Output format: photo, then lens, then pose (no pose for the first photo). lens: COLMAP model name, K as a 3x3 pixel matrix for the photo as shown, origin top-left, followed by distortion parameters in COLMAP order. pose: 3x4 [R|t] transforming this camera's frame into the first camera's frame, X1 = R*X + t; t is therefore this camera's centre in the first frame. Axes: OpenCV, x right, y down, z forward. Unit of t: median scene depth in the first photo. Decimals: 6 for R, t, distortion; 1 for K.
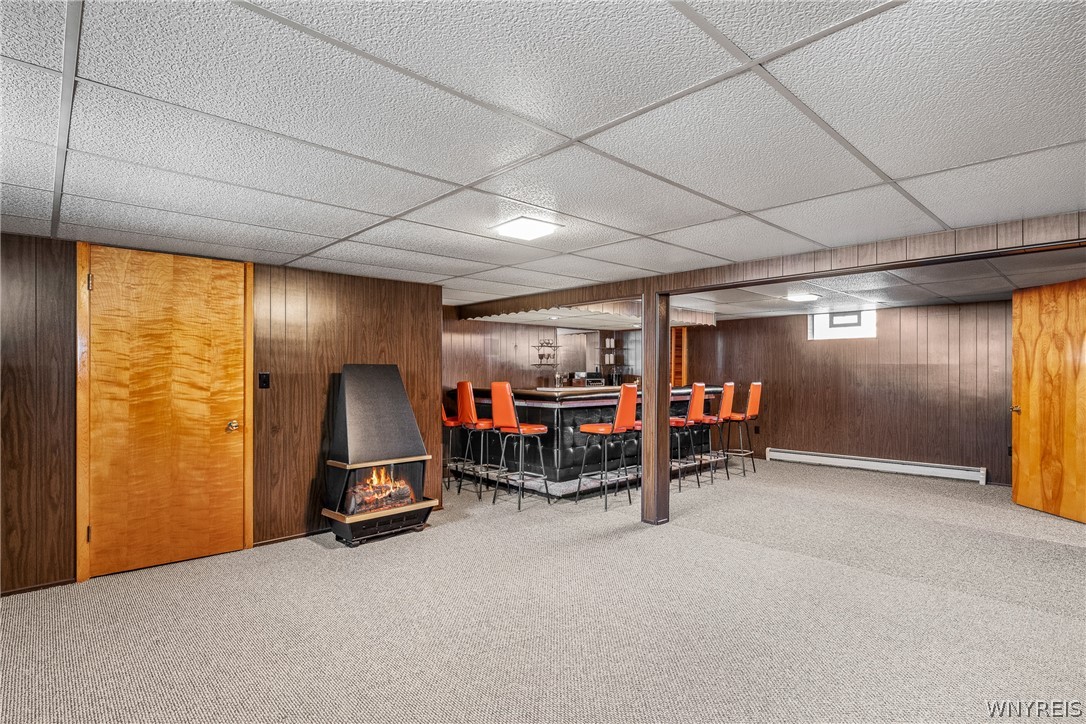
lens RADIAL K [[533.2, 0, 547.5], [0, 533.2, 366.8], [0, 0, 1]] dist [-0.005973, -0.000514]
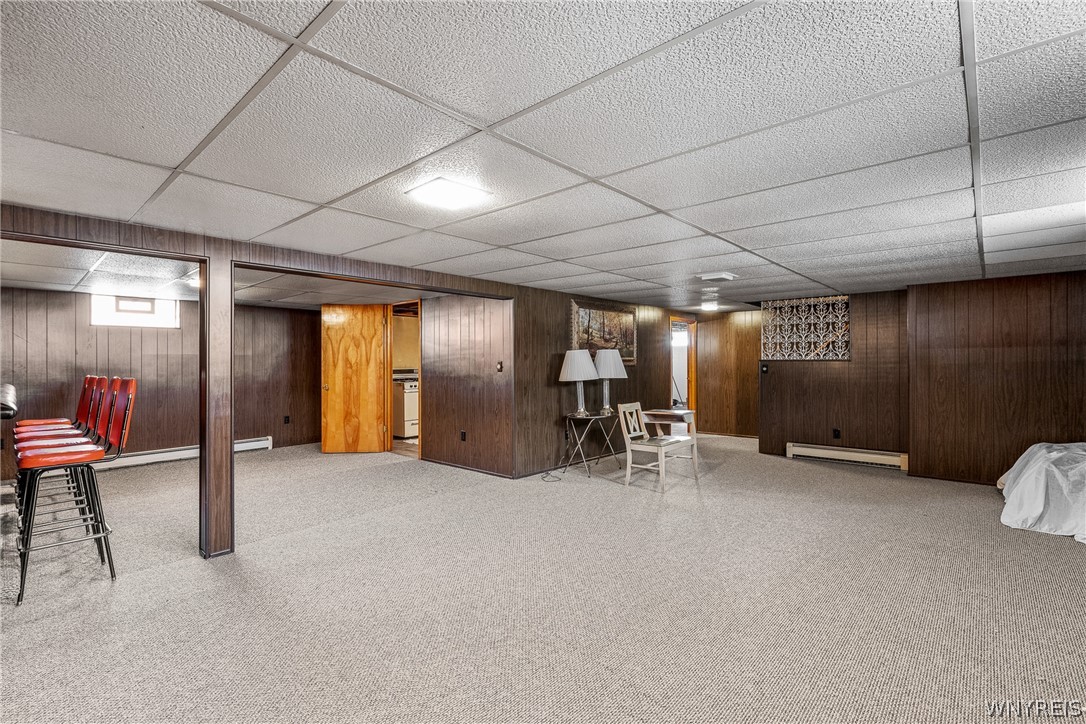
lens RADIAL K [[481.3, 0, 548.5], [0, 481.3, 359.5], [0, 0, 1]] dist [-0.006132, -0.000300]
pose [[-0.068981, 0.003262, 0.997613, -0.476087], [-0.003440, 0.999988, -0.003508, 0.007929], [-0.997612, -0.003673, -0.068969, 0.504738]]
